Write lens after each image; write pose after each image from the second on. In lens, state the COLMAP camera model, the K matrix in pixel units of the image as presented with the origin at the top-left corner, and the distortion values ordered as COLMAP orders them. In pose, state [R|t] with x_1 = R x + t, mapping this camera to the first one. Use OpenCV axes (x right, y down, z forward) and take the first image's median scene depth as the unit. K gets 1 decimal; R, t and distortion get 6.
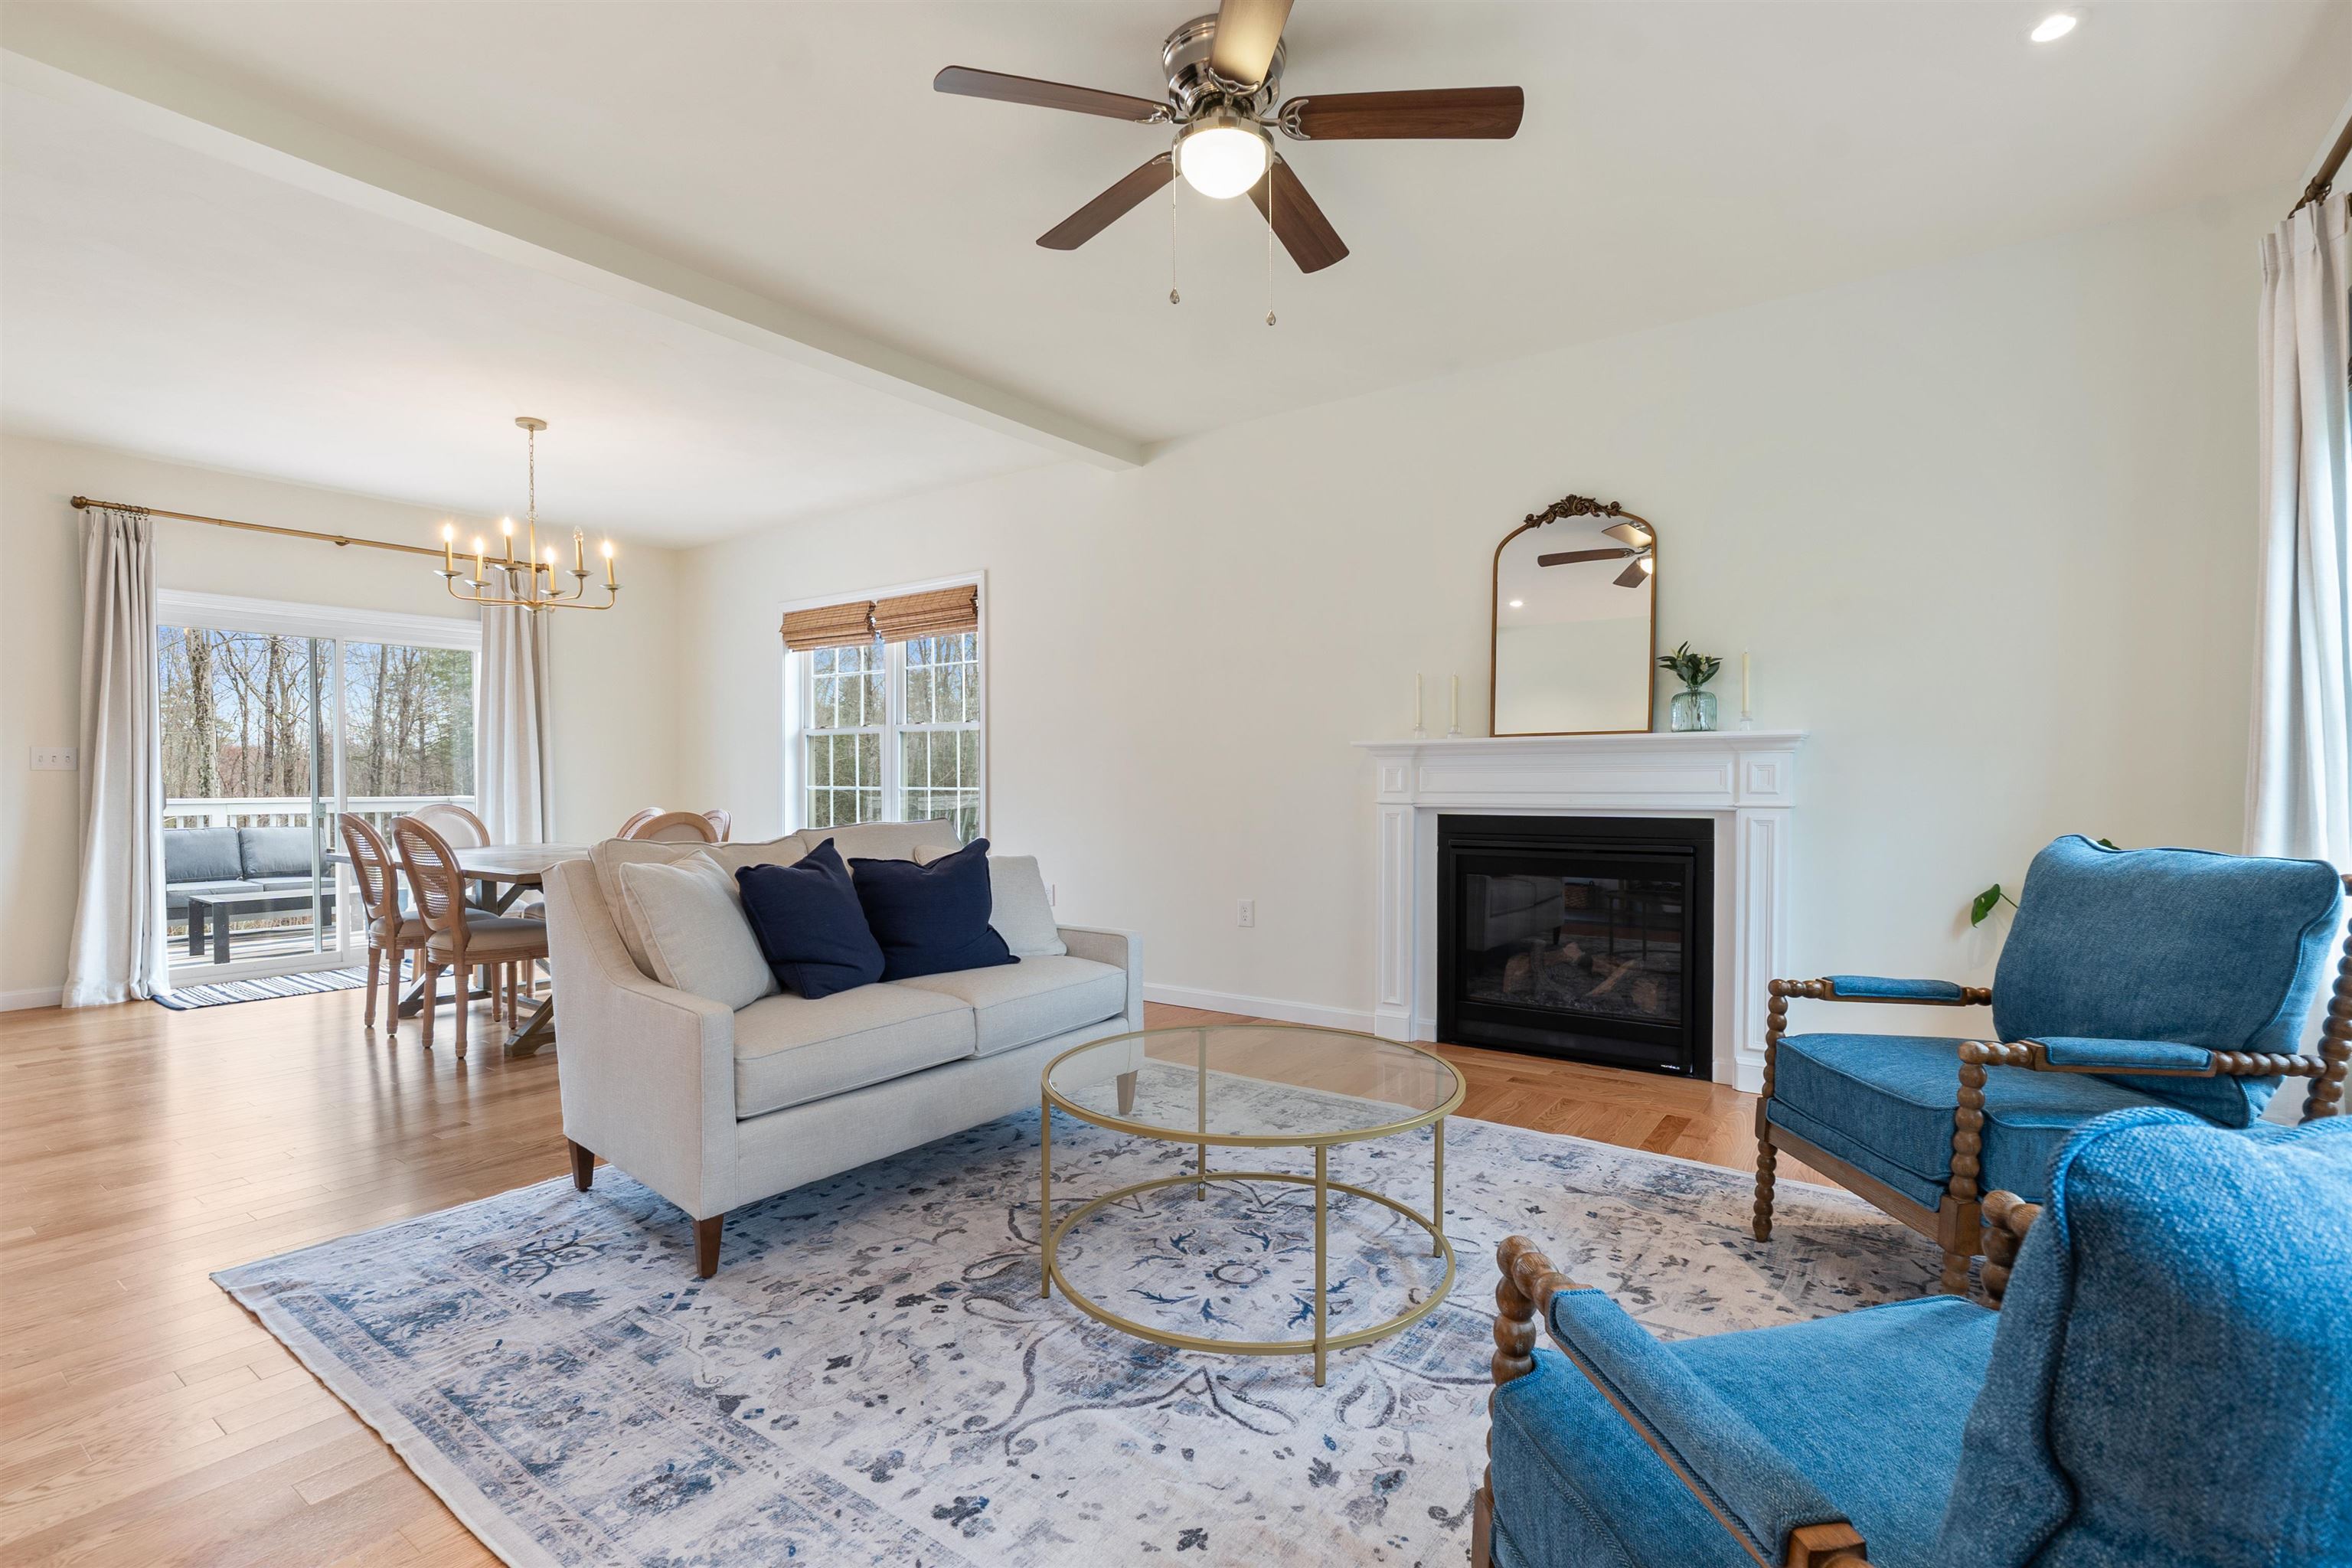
lens RADIAL K [[1098.4, 0, 1154.0], [0, 1098.4, 790.4], [0, 0, 1]] dist [-0.010885, 0.000204]
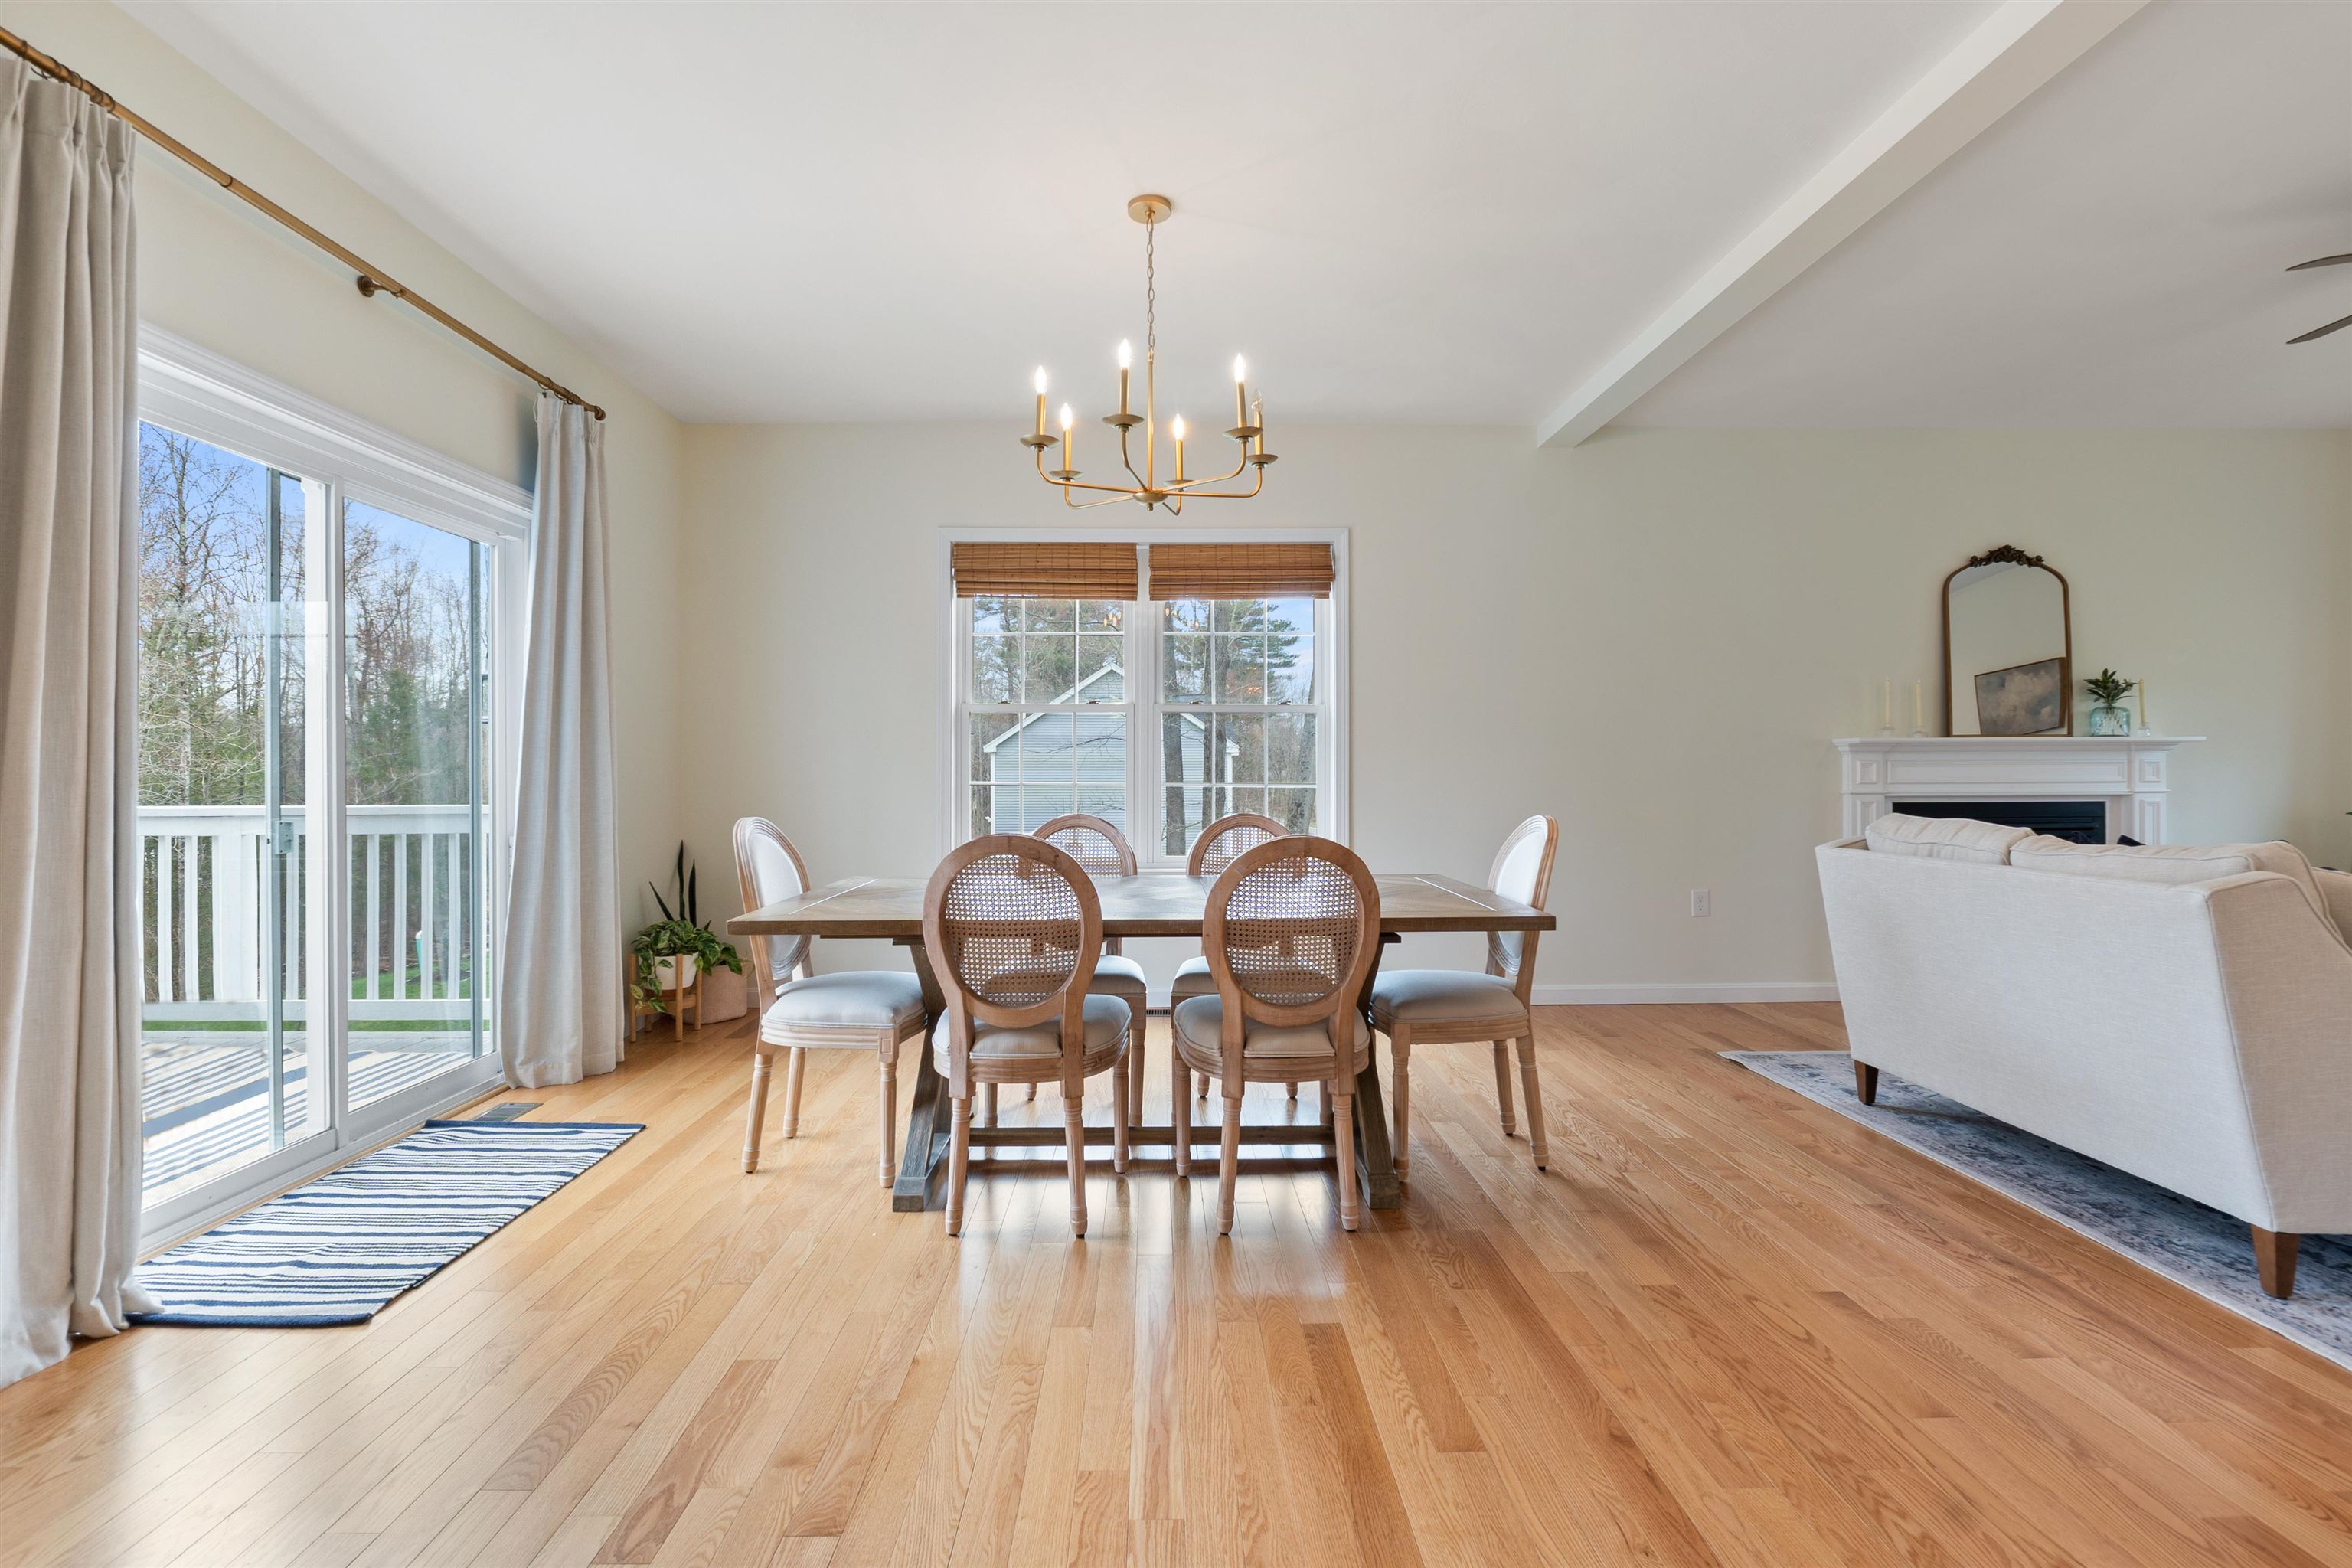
lens RADIAL K [[1098.4, 0, 1187.8], [0, 1098.4, 771.2], [0, 0, 1]] dist [-0.010885, 0.000204]
pose [[0.793133, 0.000684, 0.609047, -1.179965], [0.007088, 0.999921, -0.010353, -0.005482], [-0.609007, 0.012528, 0.793066, 0.616060]]
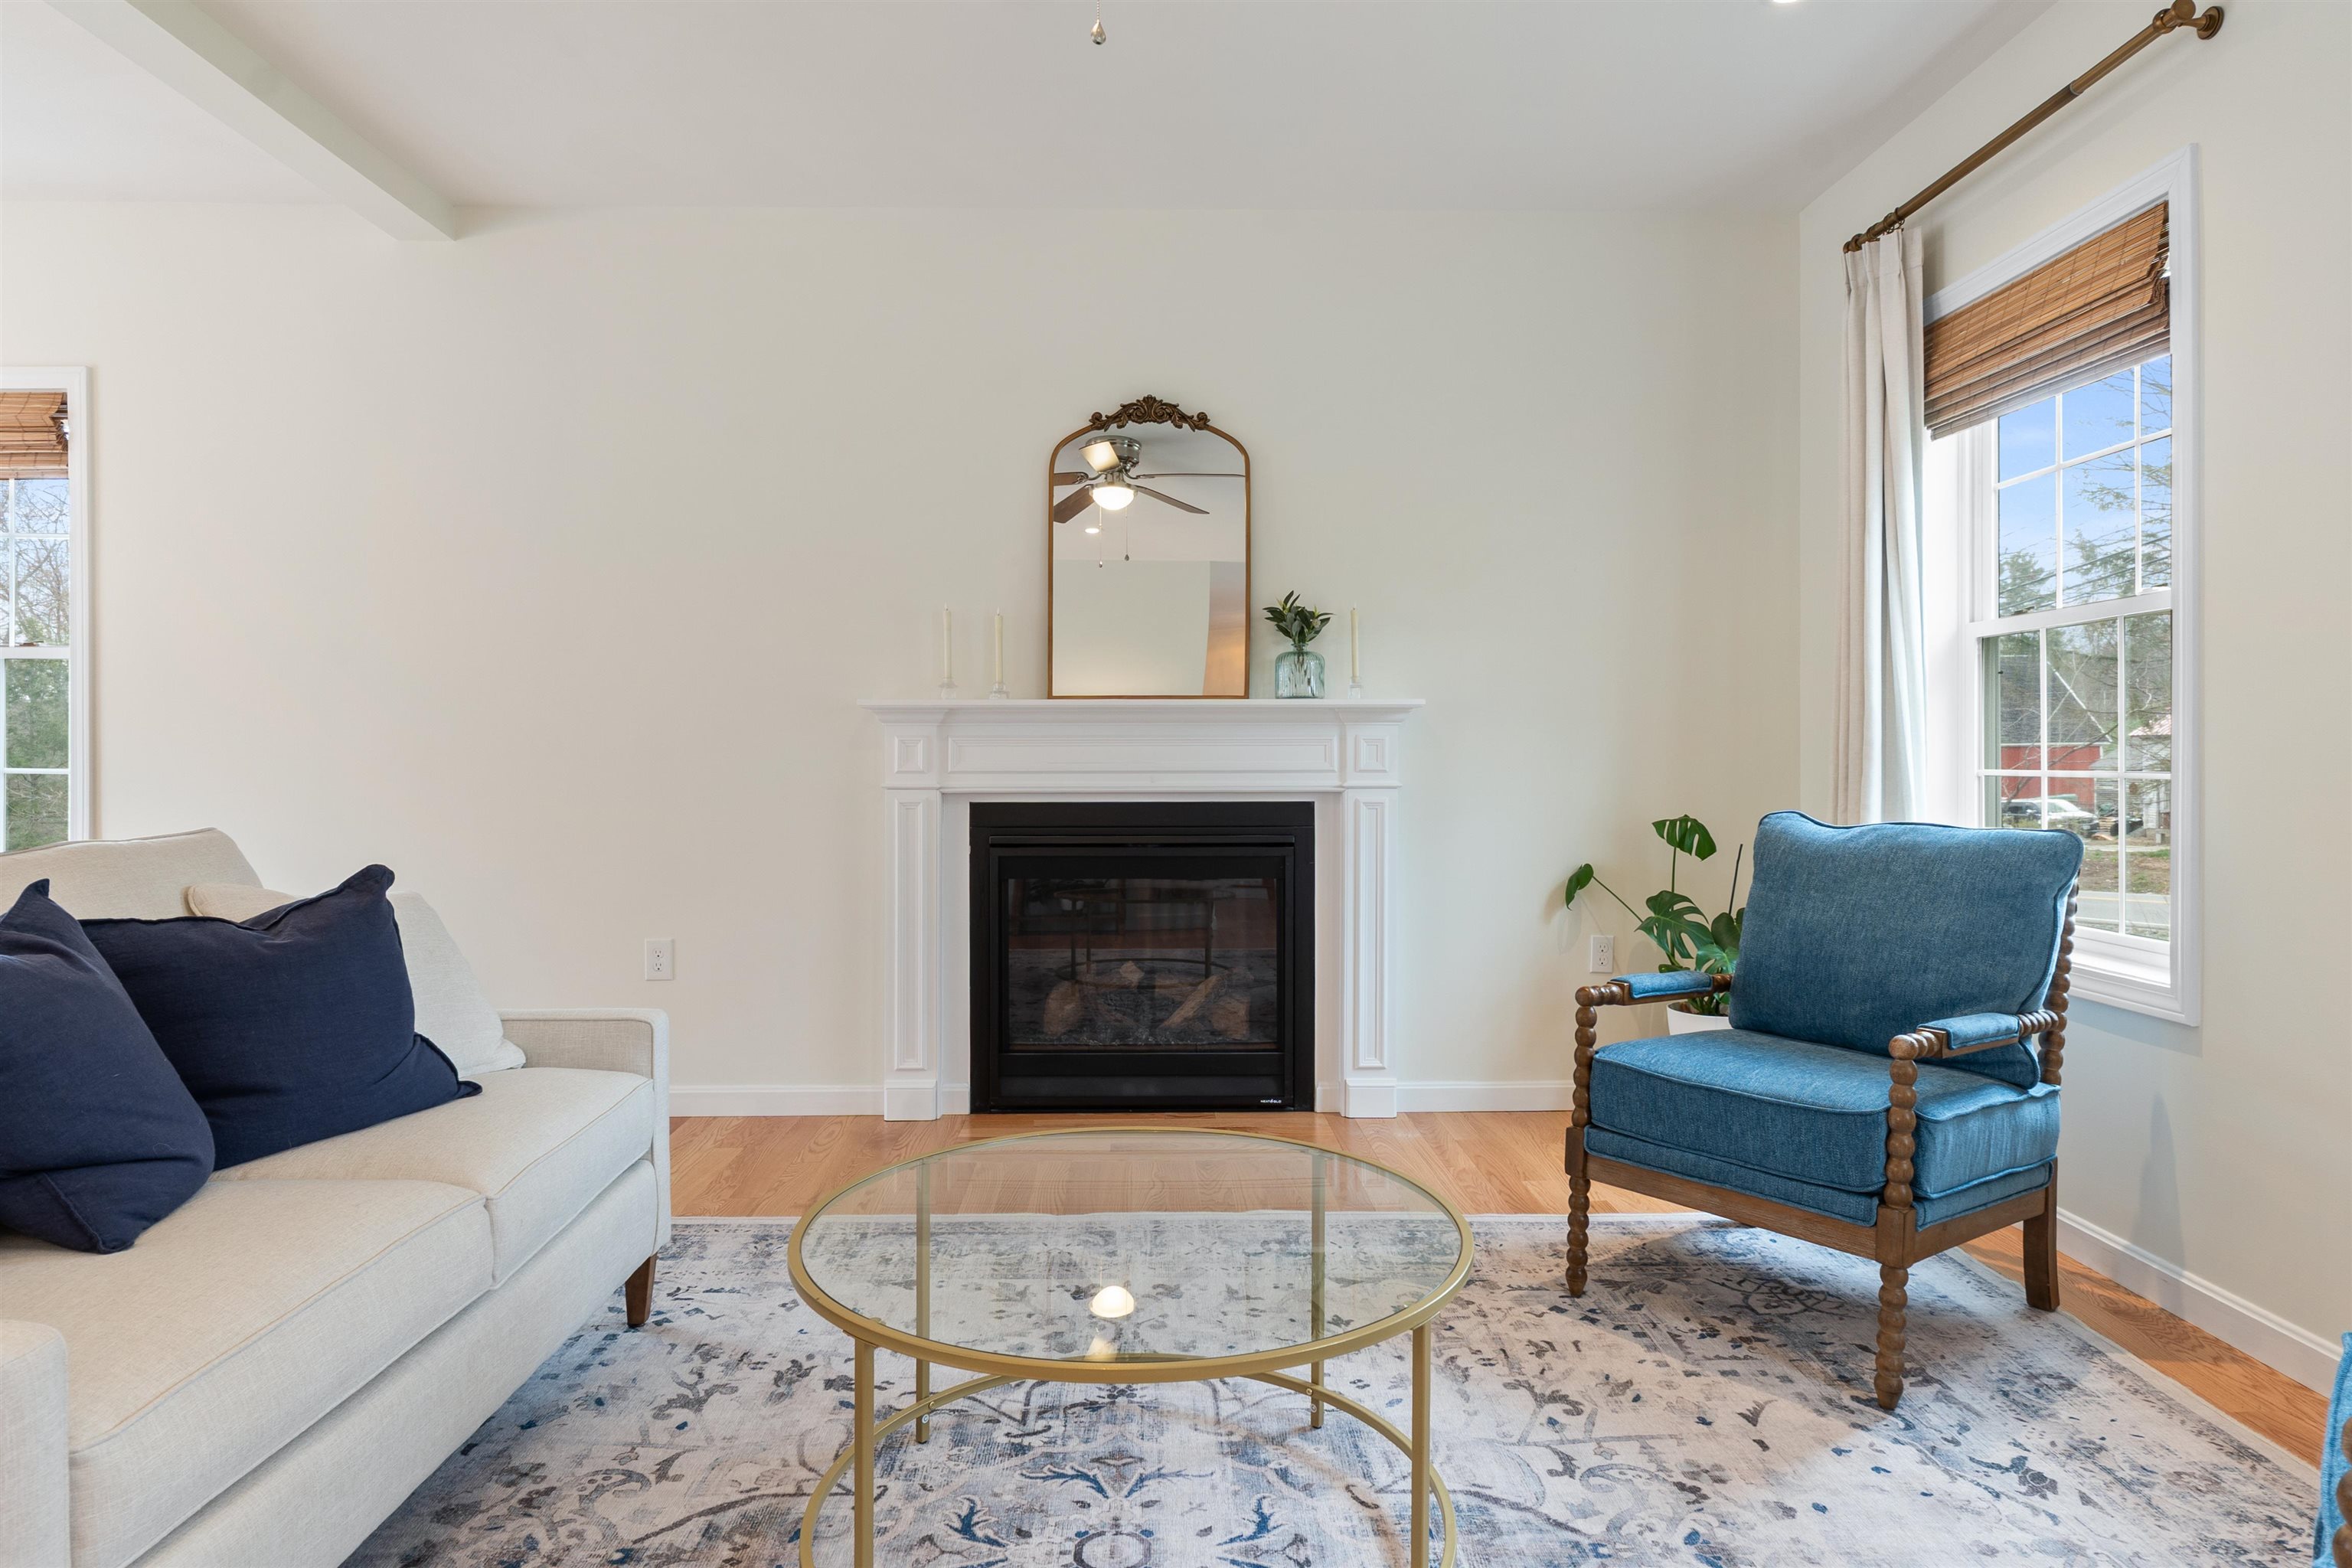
lens RADIAL K [[1375.0, 0, 1176.0], [0, 1375.0, 753.8], [0, 0, 1]] dist [-0.010571, 0.000438]
pose [[0.790382, 0.002717, 0.612609, -0.222977], [0.004081, 0.999945, -0.009699, -0.001297], [-0.612601, 0.010166, 0.790327, 0.217486]]
